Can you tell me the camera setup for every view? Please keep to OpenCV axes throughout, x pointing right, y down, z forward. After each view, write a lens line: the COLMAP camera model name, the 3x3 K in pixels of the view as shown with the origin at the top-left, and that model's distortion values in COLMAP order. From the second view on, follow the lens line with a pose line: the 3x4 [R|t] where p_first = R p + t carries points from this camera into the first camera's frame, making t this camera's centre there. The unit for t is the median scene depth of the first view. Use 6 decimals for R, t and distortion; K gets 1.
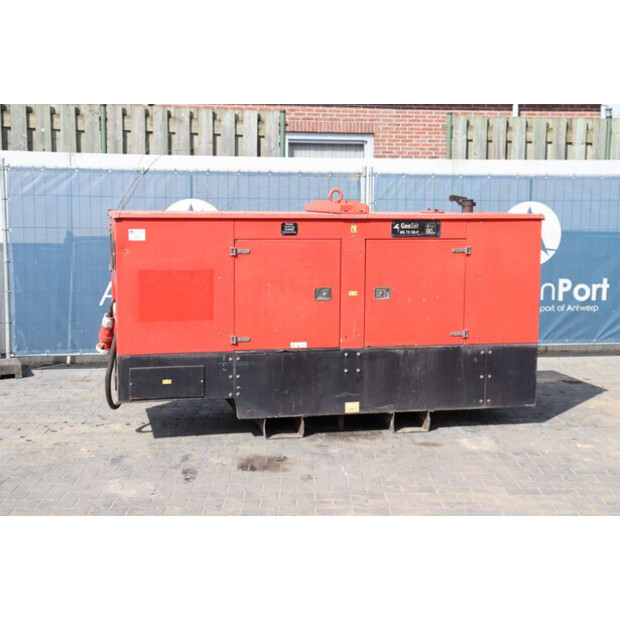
lens RADIAL K [[952.8, 0, 317.5], [0, 952.8, 311.4], [0, 0, 1]] dist [0.139116, 0.000000]
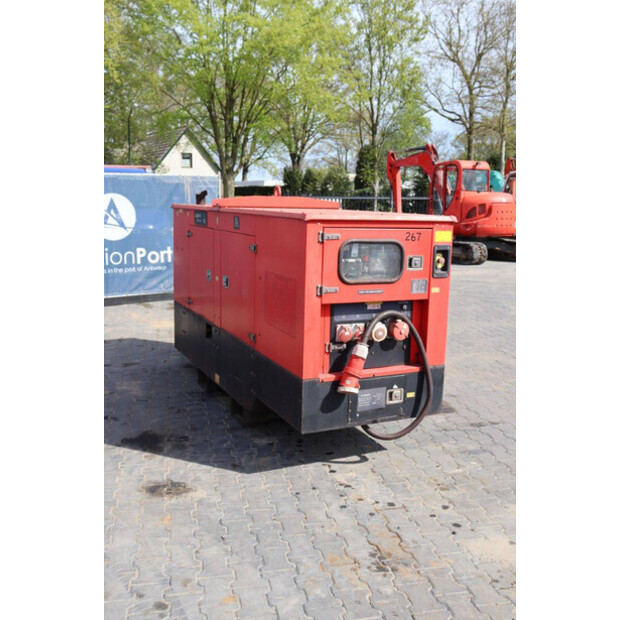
lens RADIAL K [[642.9, 0, 307.3], [0, 642.9, 311.2], [0, 0, 1]] dist [-0.066454, 0.000000]
pose [[-0.197040, -0.181315, 0.963483, -0.738712], [0.090546, 0.975184, 0.202035, -0.138867], [-0.976205, 0.127049, -0.175733, 1.157499]]
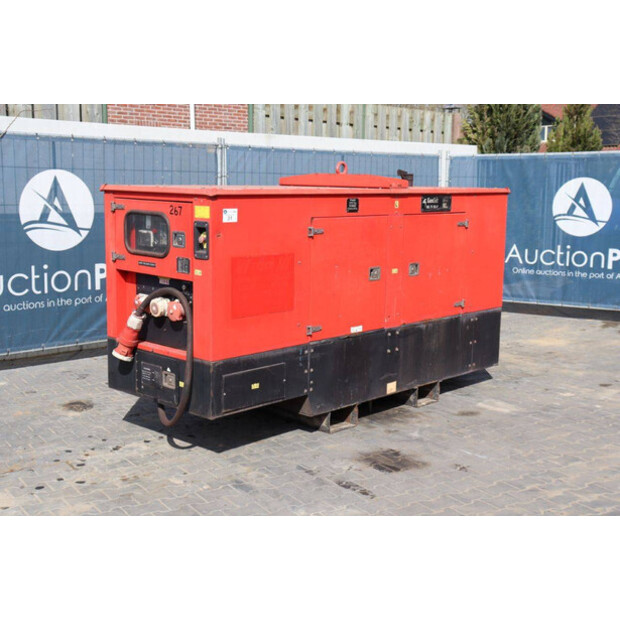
lens RADIAL K [[841.6, 0, 316.3], [0, 841.6, 308.8], [0, 0, 1]] dist [0.058637, 0.000000]
pose [[0.837317, -0.078610, 0.541036, -0.487141], [0.054183, 0.996669, 0.060957, -0.036560], [-0.544025, -0.021725, 0.838787, 0.319225]]
